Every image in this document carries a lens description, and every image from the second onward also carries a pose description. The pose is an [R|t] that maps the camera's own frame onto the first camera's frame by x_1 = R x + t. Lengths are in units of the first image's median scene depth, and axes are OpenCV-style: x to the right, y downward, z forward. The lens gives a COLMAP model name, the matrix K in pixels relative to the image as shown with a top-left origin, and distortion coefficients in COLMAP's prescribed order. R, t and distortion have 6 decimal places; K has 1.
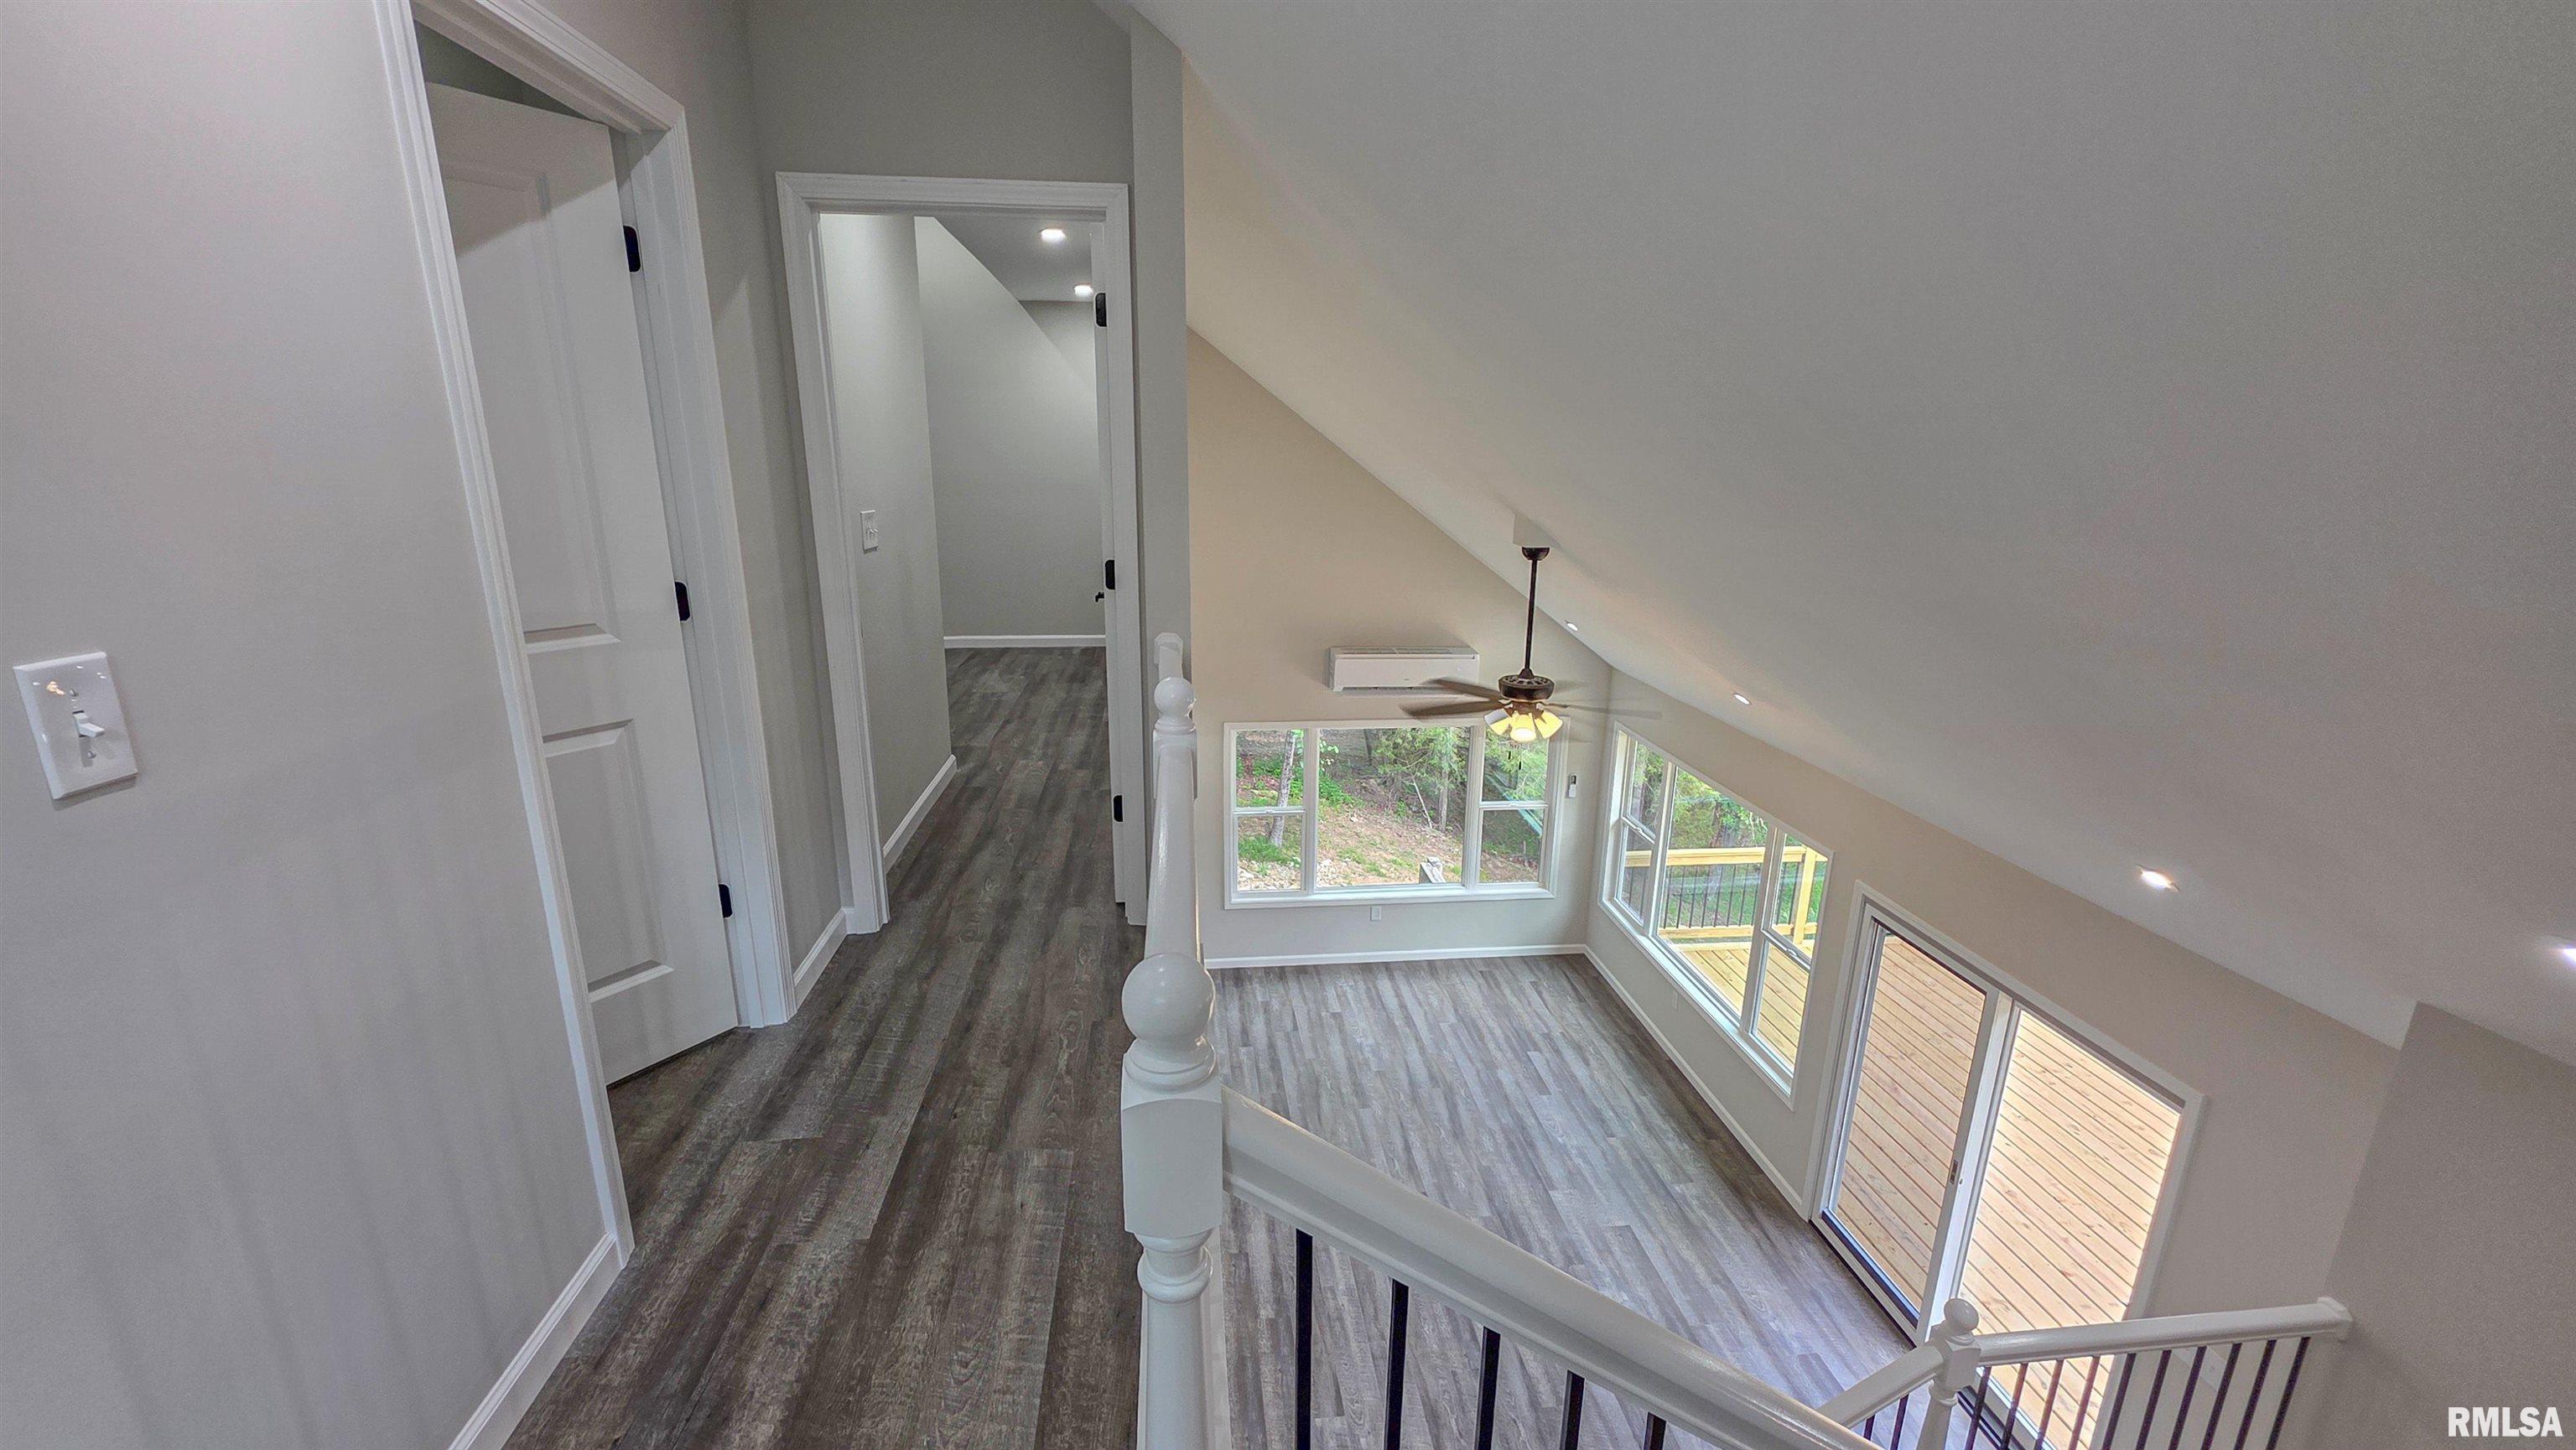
lens RADIAL K [[1024.1, 0, 1282.2], [0, 1024.1, 728.5], [0, 0, 1]] dist [0.002934, 0.000318]
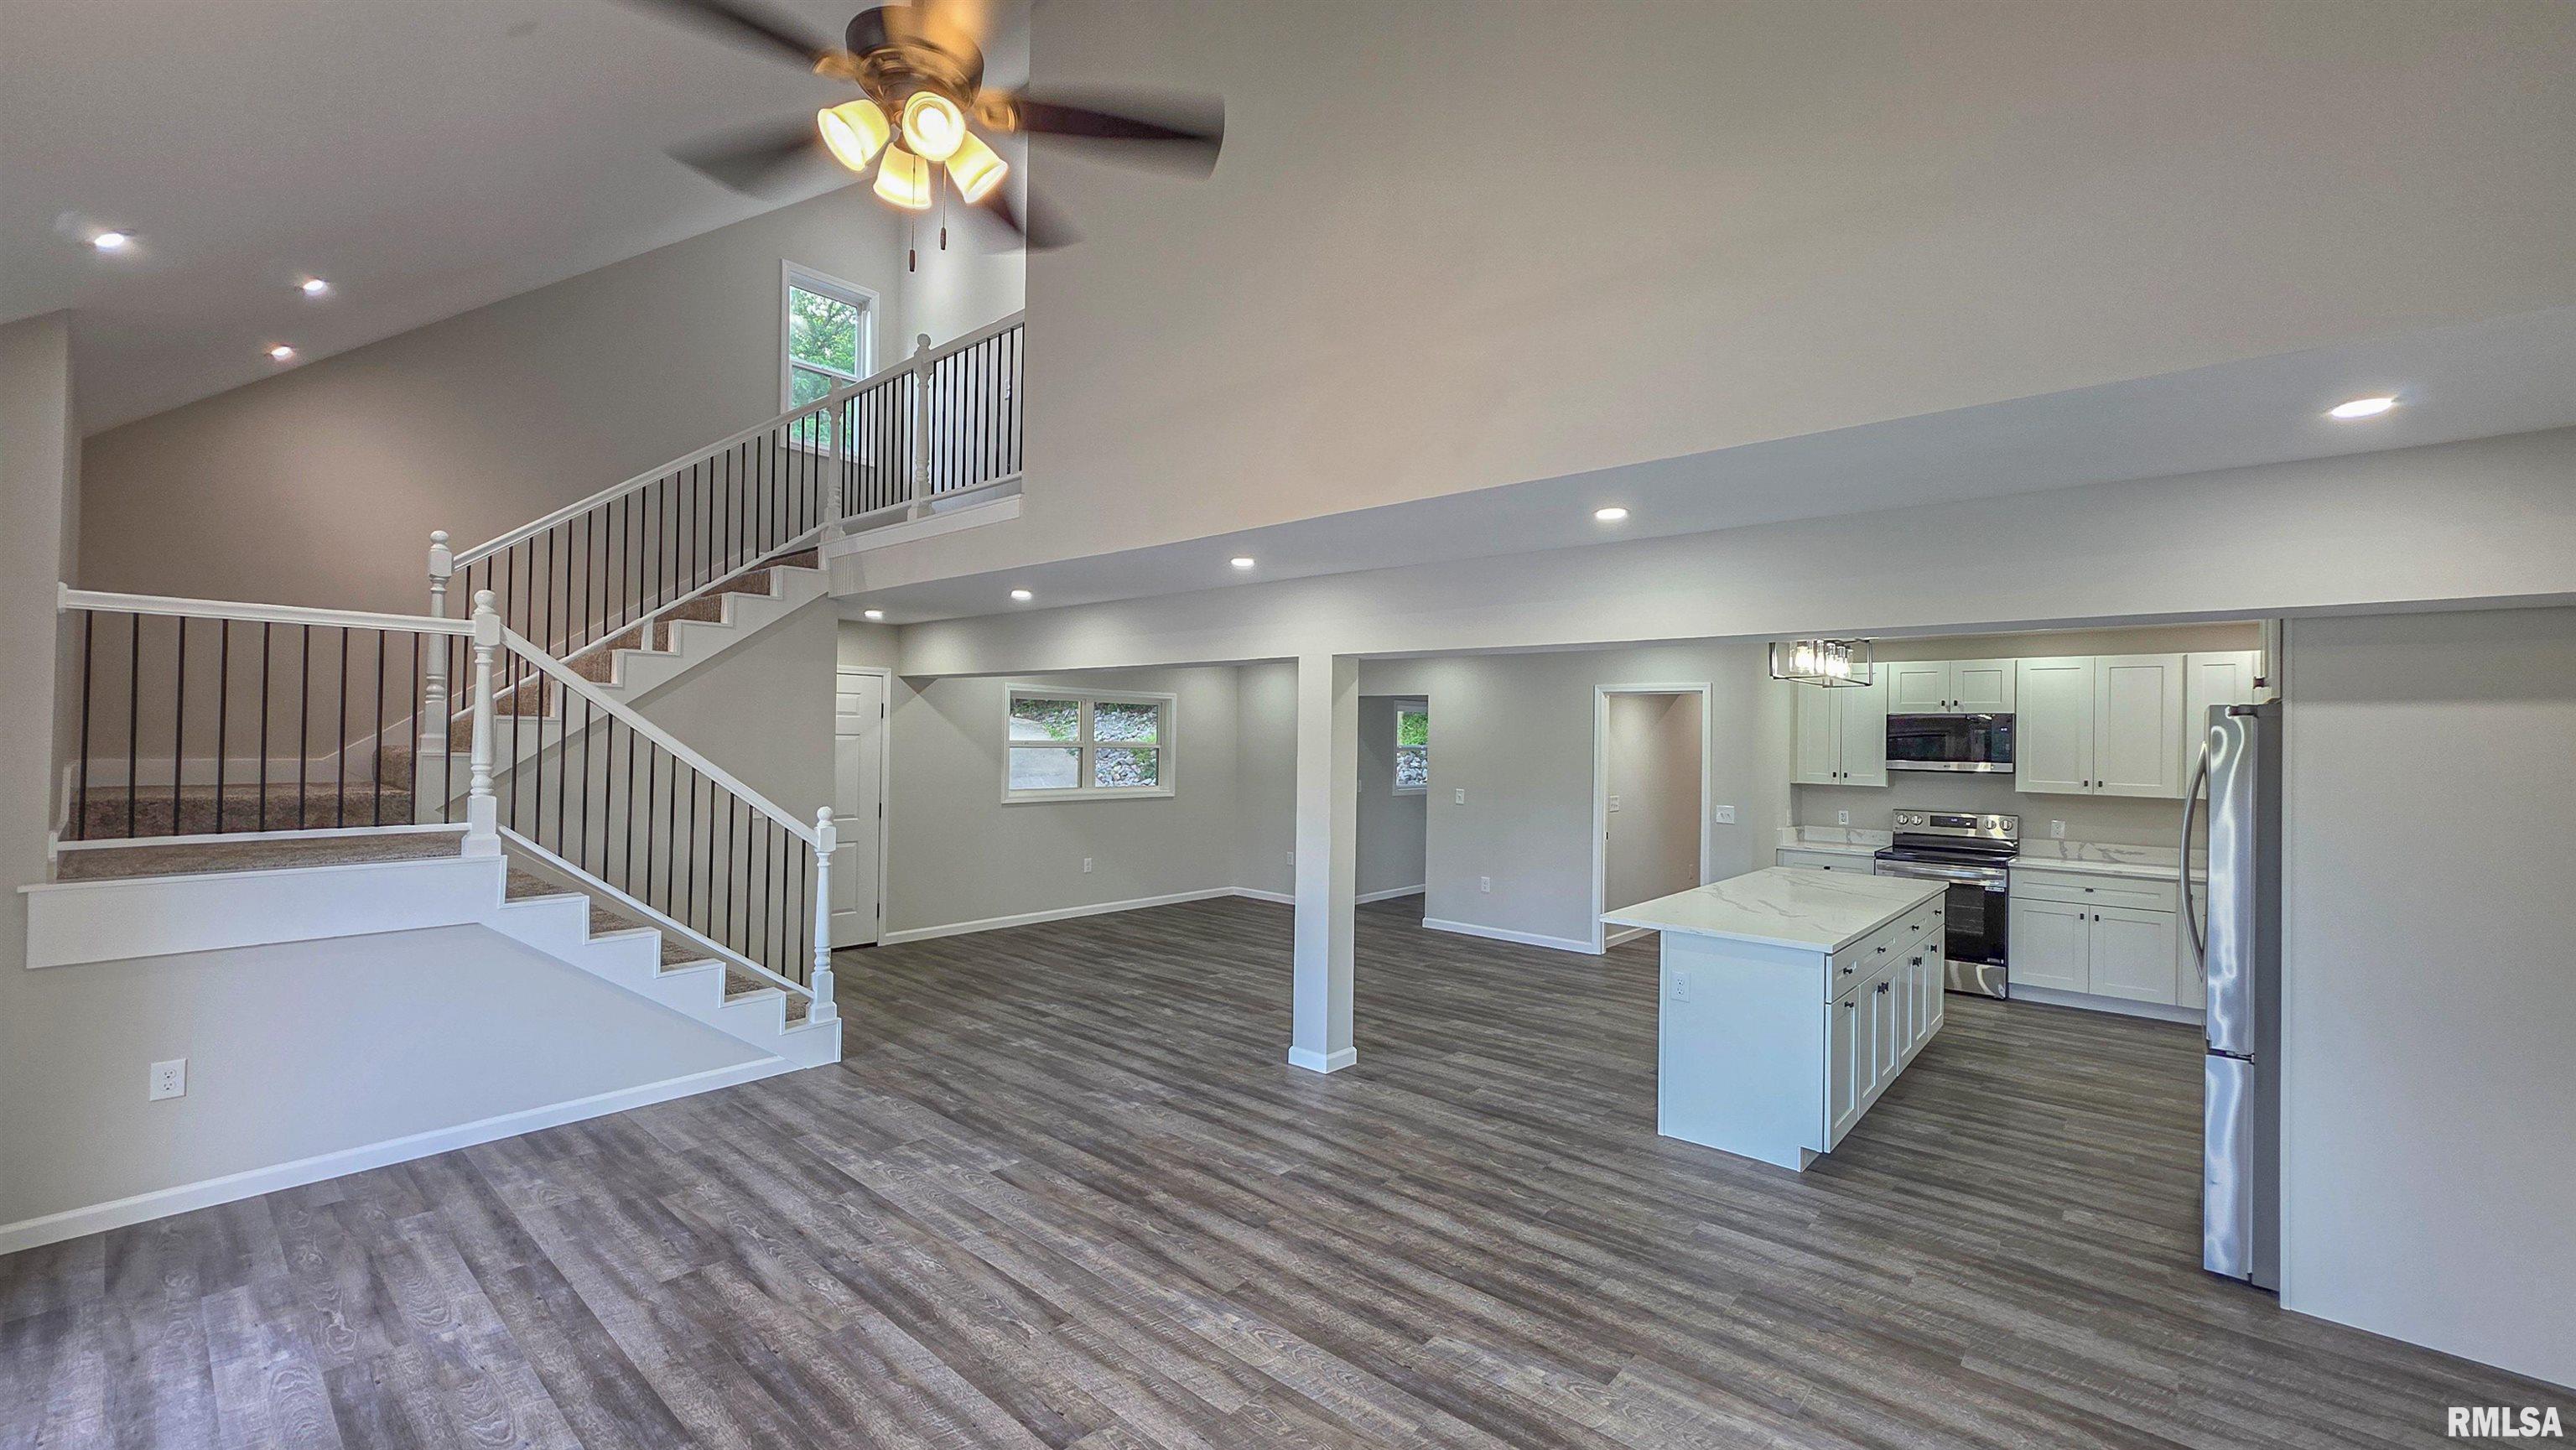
lens RADIAL K [[1024.1, 0, 1282.2], [0, 1024.1, 728.5], [0, 0, 1]] dist [0.002934, 0.000318]
pose [[-0.736242, -0.026132, -0.676214, 0.280370], [-0.193994, 0.965466, 0.173904, 0.083583], [0.648317, 0.259216, -0.715886, 1.018182]]
